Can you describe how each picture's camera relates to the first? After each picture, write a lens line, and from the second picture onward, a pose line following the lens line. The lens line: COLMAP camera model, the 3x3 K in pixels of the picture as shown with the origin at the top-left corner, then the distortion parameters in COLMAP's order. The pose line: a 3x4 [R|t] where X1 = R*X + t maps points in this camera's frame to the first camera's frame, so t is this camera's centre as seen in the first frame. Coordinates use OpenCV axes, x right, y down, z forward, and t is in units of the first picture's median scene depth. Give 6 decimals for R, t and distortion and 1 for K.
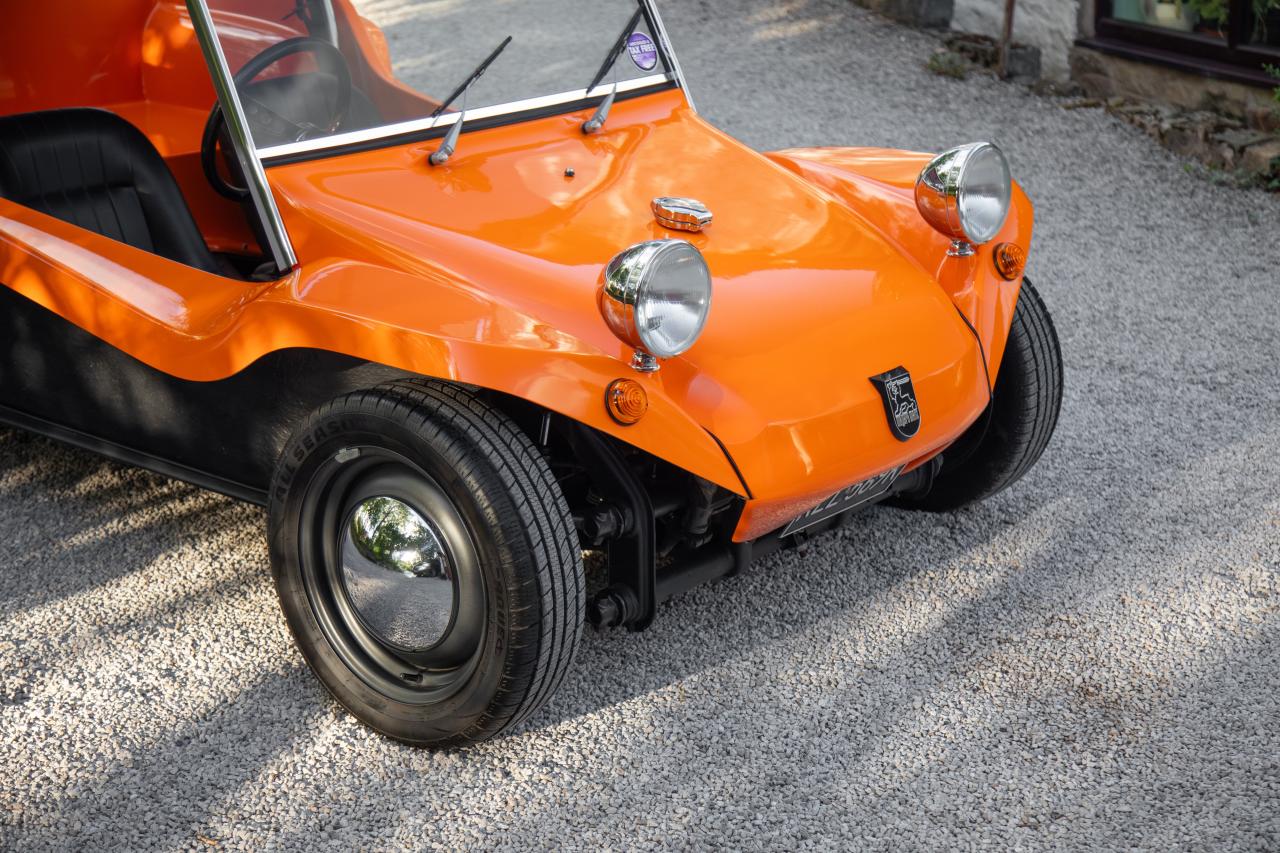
lens RADIAL K [[2387.0, 0, 640.0], [0, 2387.0, 426.5], [0, 0, 1]] dist [0.274875, 0.022948]
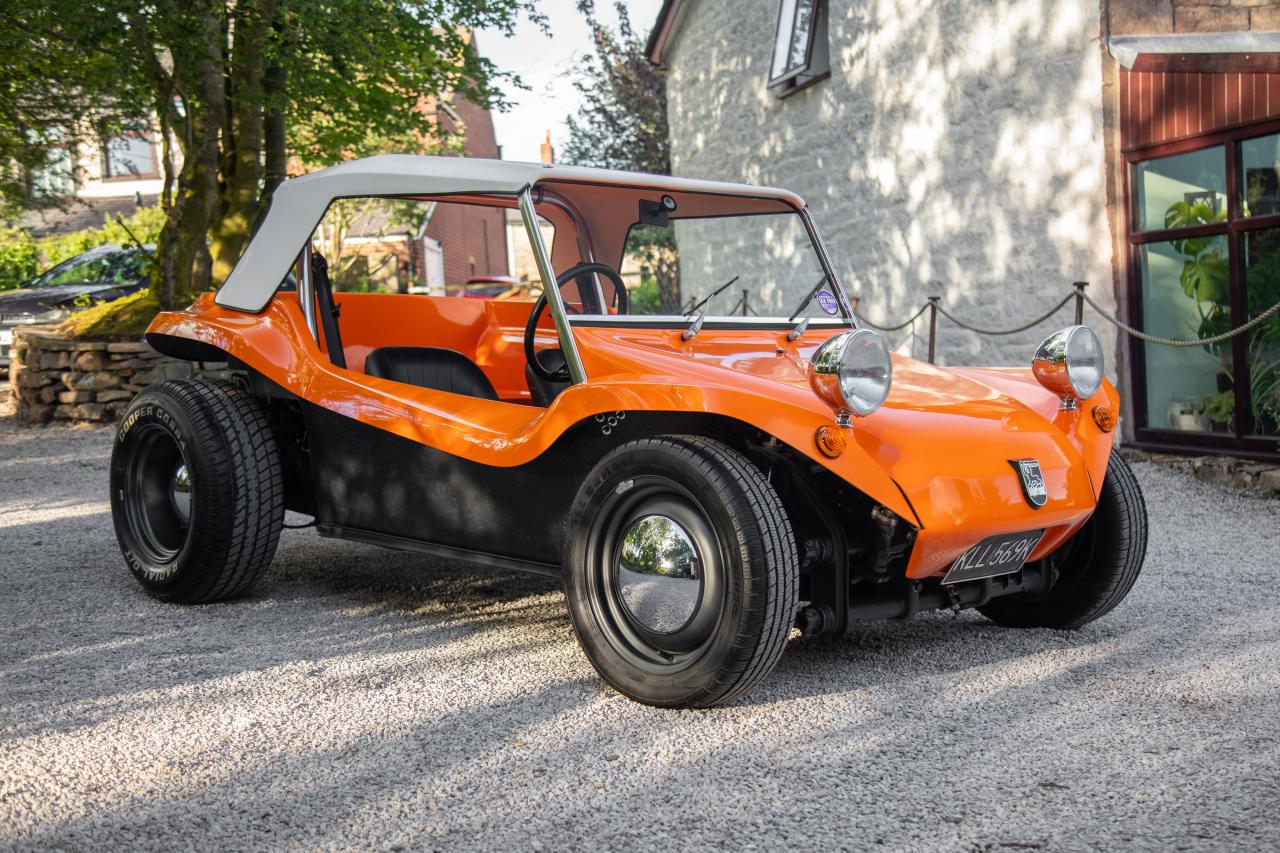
lens RADIAL K [[1722.4, 0, 577.5], [0, 1722.4, 426.5], [0, 0, 1]] dist [0.077343, 0.050131]
pose [[0.993881, 0.012817, -0.109706, -0.038765], [-0.045597, 0.952271, -0.301829, 0.267391], [0.100601, 0.304984, 0.947029, 0.041557]]
